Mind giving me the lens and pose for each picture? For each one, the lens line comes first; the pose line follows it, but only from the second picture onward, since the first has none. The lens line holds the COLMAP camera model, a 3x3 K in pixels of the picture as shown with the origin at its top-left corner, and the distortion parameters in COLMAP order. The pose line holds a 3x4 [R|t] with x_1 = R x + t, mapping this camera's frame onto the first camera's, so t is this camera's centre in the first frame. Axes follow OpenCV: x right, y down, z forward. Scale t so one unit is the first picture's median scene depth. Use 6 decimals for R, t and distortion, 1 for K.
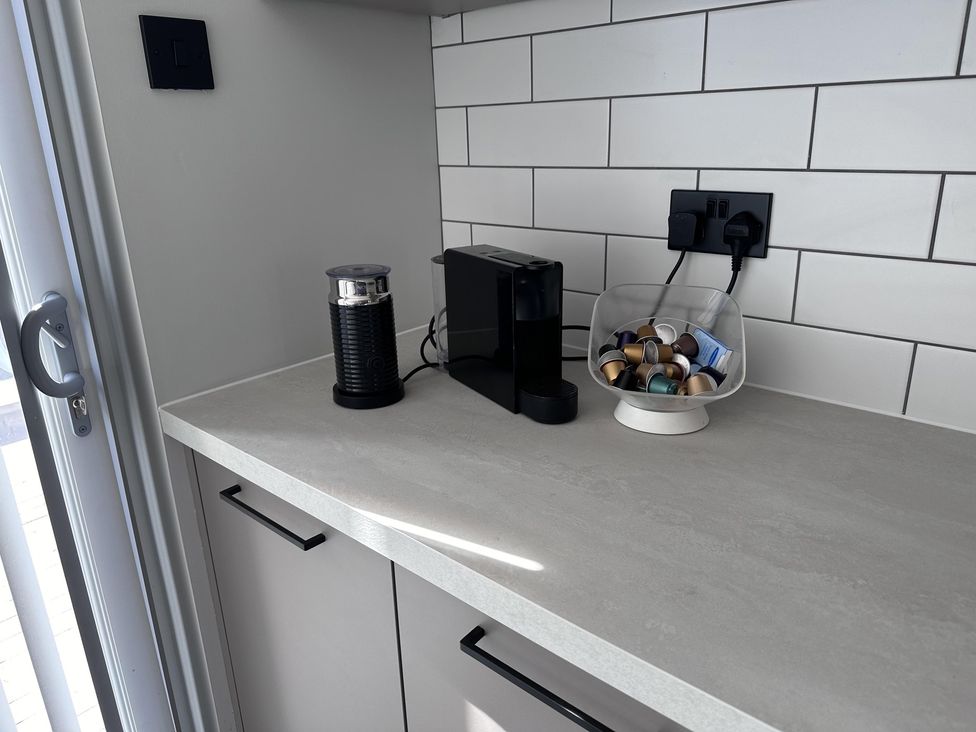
lens RADIAL K [[691.7, 0, 488.0], [0, 691.7, 366.0], [0, 0, 1]] dist [0.005574, -0.007598]
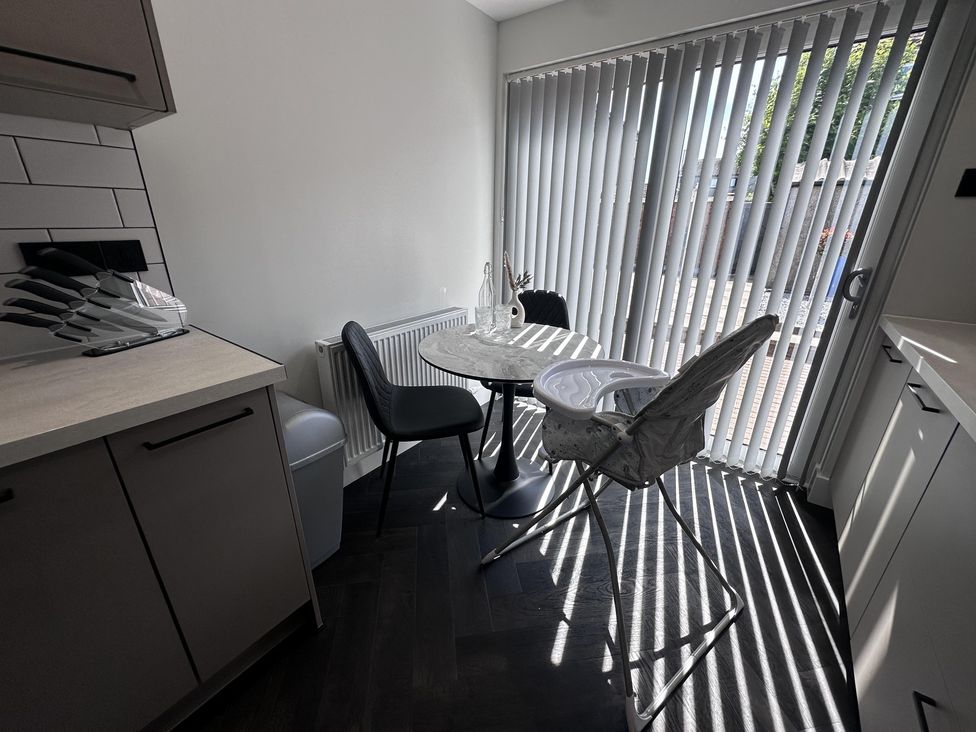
lens RADIAL K [[386.8, 0, 469.4], [0, 386.8, 368.3], [0, 0, 1]] dist [-0.001004, -0.000020]
pose [[0.075423, 0.396134, -0.915090, 0.901188], [-0.312941, 0.880742, 0.355472, 0.217651], [0.946773, 0.259559, 0.190394, -0.804849]]
